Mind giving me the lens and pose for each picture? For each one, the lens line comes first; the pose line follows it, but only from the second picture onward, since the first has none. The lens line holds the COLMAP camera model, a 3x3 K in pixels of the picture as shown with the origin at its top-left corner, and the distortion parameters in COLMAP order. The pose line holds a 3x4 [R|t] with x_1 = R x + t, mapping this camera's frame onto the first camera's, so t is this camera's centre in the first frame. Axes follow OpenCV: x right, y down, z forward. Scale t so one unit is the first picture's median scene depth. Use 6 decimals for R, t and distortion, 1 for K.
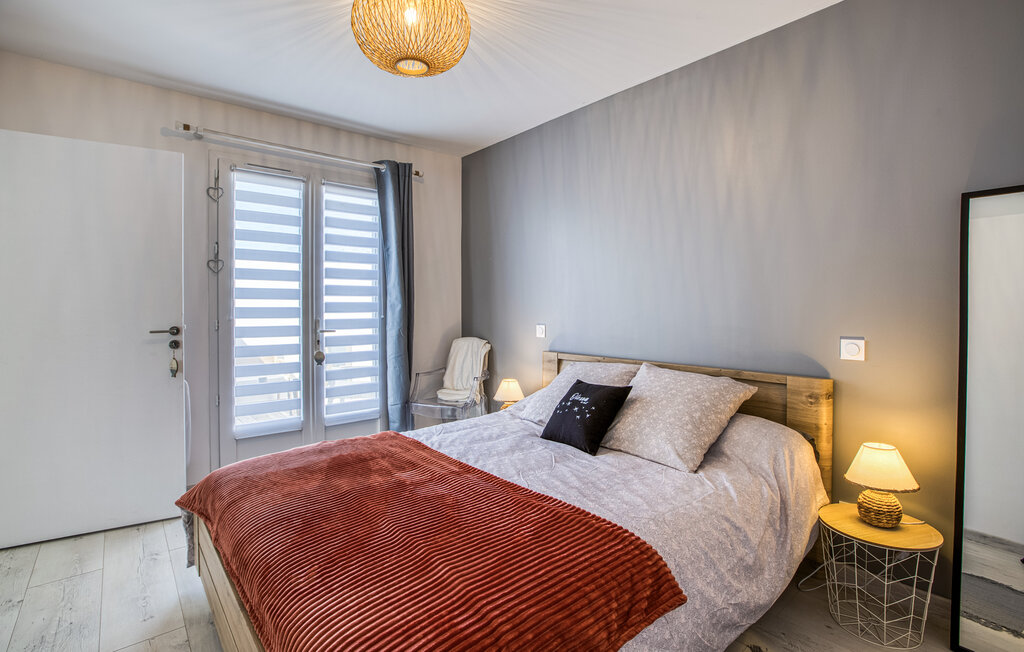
lens RADIAL K [[477.5, 0, 511.5], [0, 477.5, 293.2], [0, 0, 1]] dist [0.001008, 0.000144]
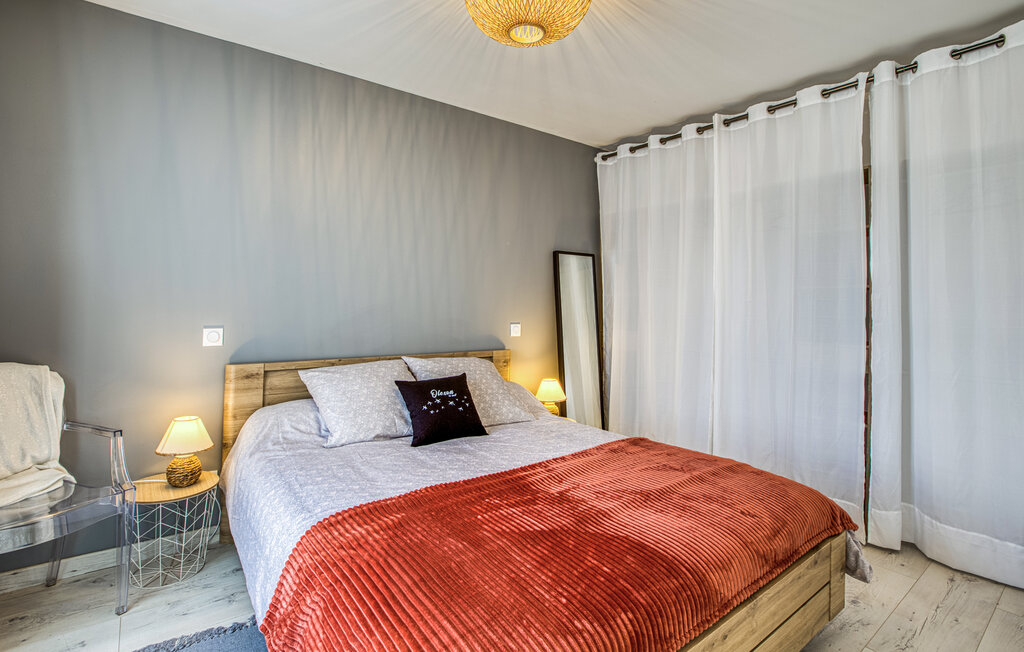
lens RADIAL K [[490.3, 0, 512.0], [0, 490.3, 310.0], [0, 0, 1]] dist [-0.047955, 0.000269]
pose [[0.035432, -0.037897, 0.998653, -0.730634], [-0.064989, 0.997078, 0.040143, -0.019957], [-0.997257, -0.066324, 0.032865, 0.634066]]
